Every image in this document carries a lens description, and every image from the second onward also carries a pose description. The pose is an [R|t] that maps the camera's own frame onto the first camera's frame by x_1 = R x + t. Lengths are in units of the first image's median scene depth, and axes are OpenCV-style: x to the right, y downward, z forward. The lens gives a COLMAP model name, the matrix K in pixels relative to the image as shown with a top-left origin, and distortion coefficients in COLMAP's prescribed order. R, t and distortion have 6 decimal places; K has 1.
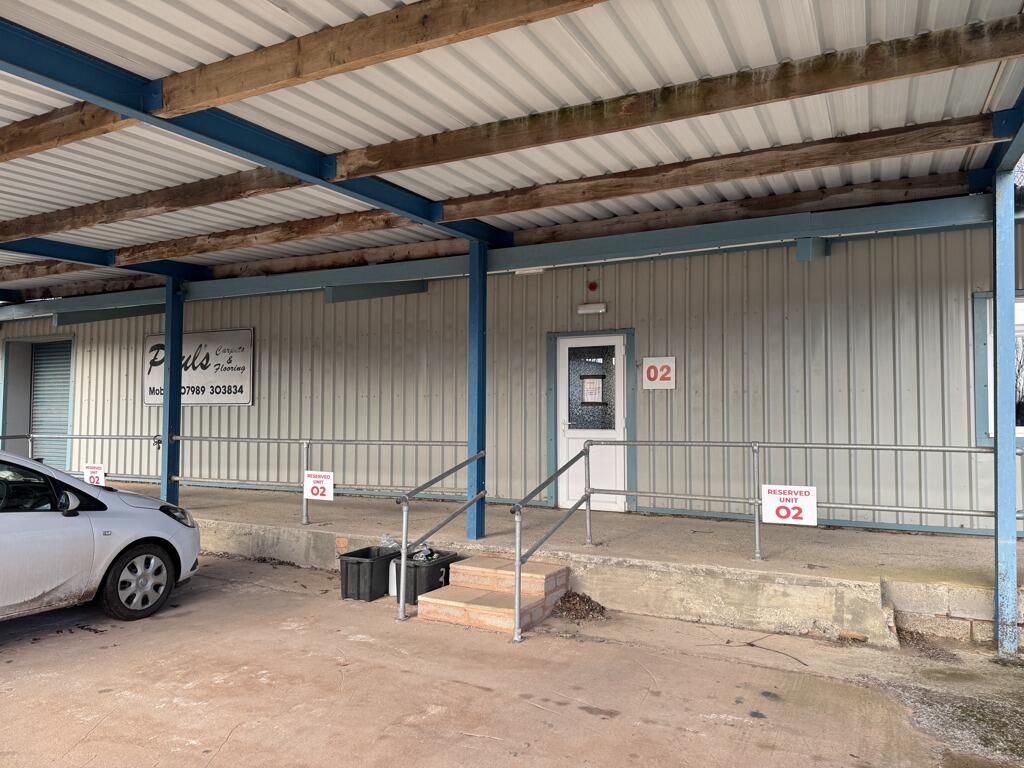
lens RADIAL K [[720.2, 0, 515.1], [0, 720.2, 394.8], [0, 0, 1]] dist [0.079046, -0.098885]
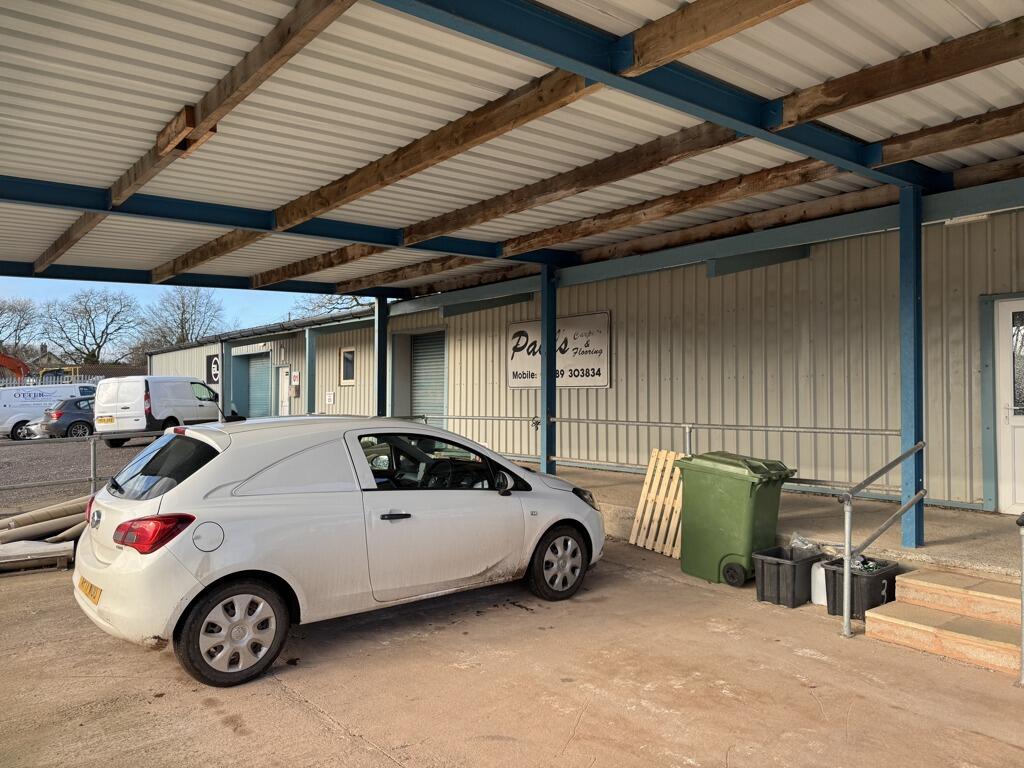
lens RADIAL K [[720.2, 0, 515.0], [0, 720.2, 387.8], [0, 0, 1]] dist [0.079046, -0.098885]
pose [[0.920616, -0.007542, -0.390396, -0.182733], [0.013314, 0.999838, 0.012081, 0.001149], [0.390242, -0.016320, 0.920568, 0.061491]]
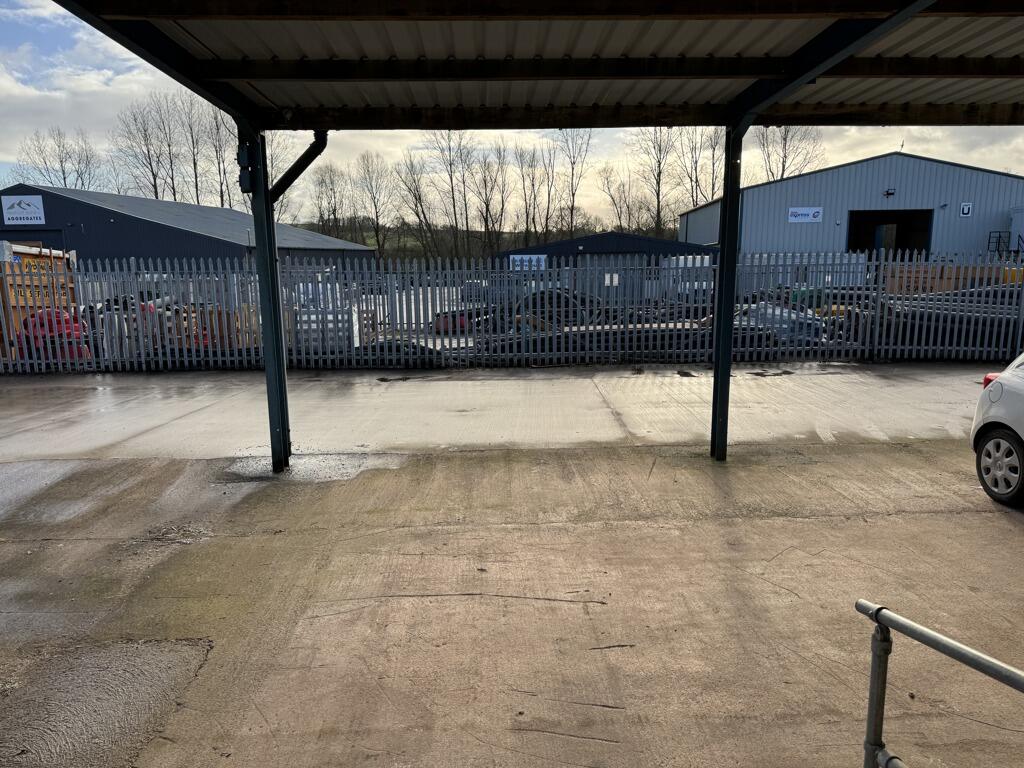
lens RADIAL K [[720.2, 0, 511.3], [0, 720.2, 386.6], [0, 0, 1]] dist [0.079046, -0.098885]
pose [[-0.878695, 0.098137, -0.467187, 0.338745], [0.027856, 0.987515, 0.155044, -0.035054], [0.476569, 0.123223, -0.870458, 1.168190]]
